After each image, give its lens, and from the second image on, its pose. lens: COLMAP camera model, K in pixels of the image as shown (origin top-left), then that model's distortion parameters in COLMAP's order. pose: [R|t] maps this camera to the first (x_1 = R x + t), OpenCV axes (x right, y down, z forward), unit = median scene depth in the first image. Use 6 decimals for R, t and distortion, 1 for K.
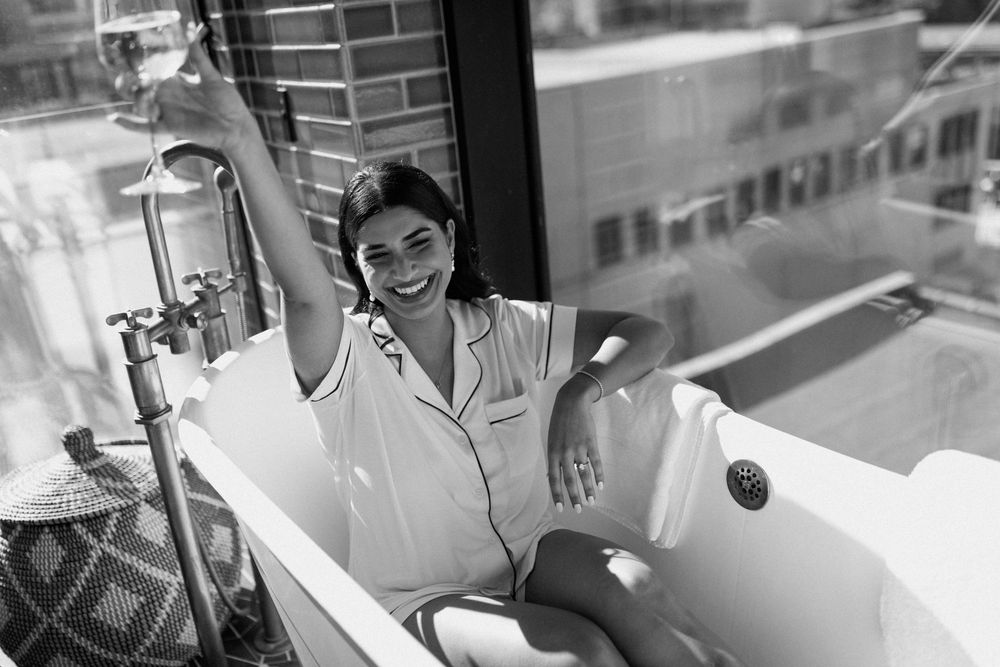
lens RADIAL K [[929.2, 0, 500.0], [0, 929.2, 333.5], [0, 0, 1]] dist [-0.004544, -0.007054]
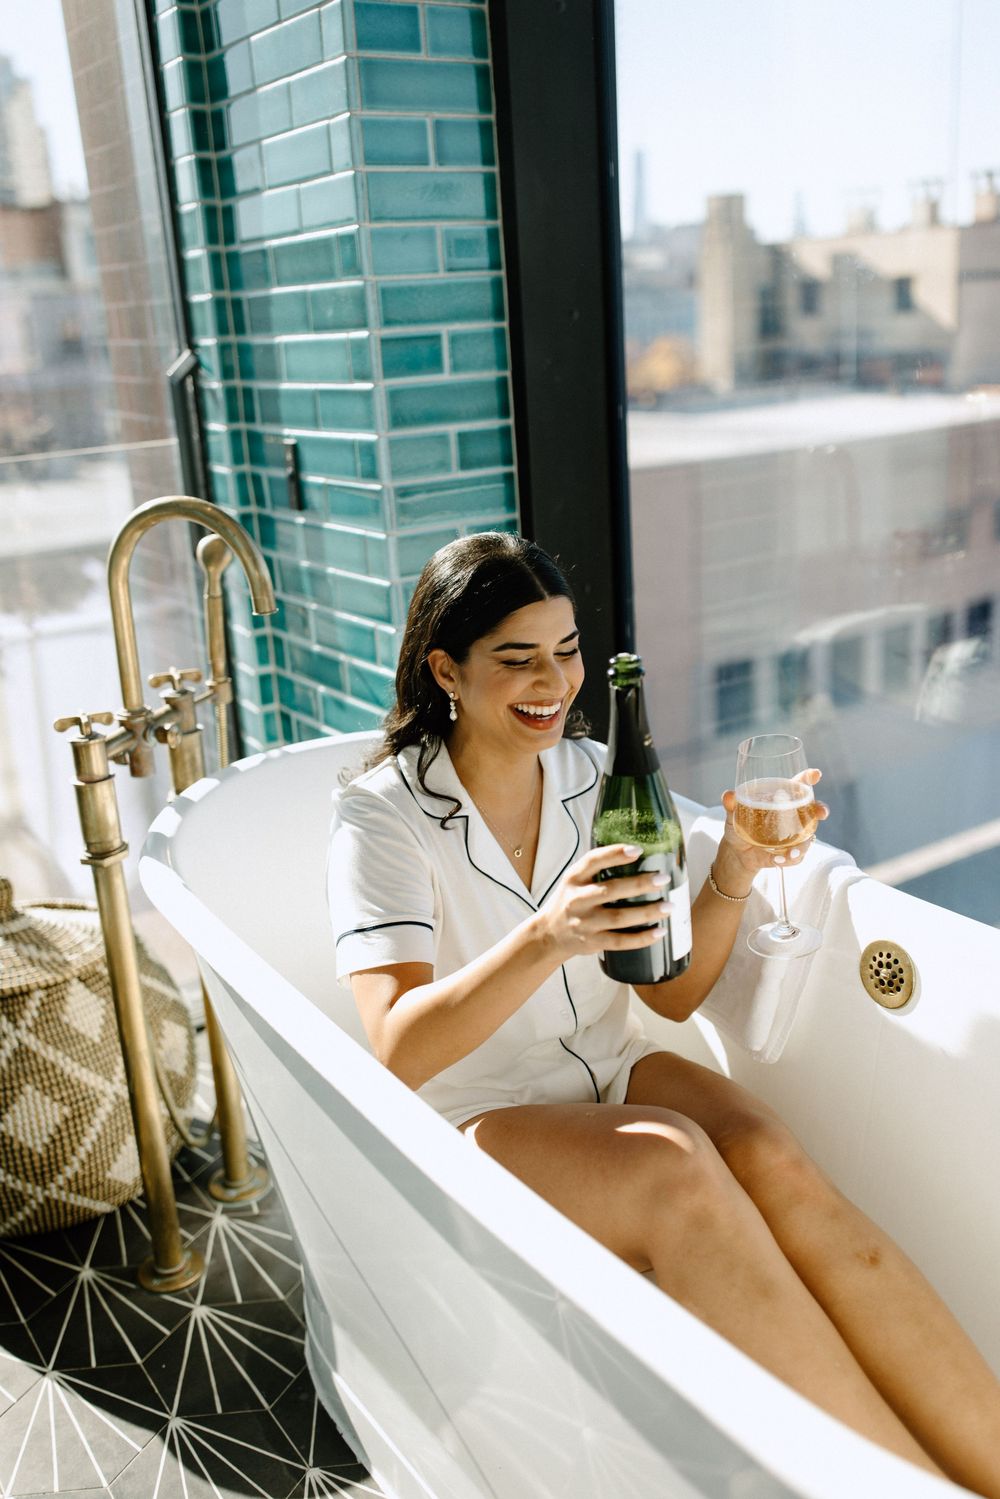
lens RADIAL K [[1392.9, 0, 500.0], [0, 1392.9, 749.5], [0, 0, 1]] dist [-0.004544, -0.007054]
pose [[0.997766, 0.045940, -0.048509, 0.000486], [-0.048609, 0.997283, -0.055356, 0.043455], [0.045834, 0.057590, 0.997288, -0.109216]]
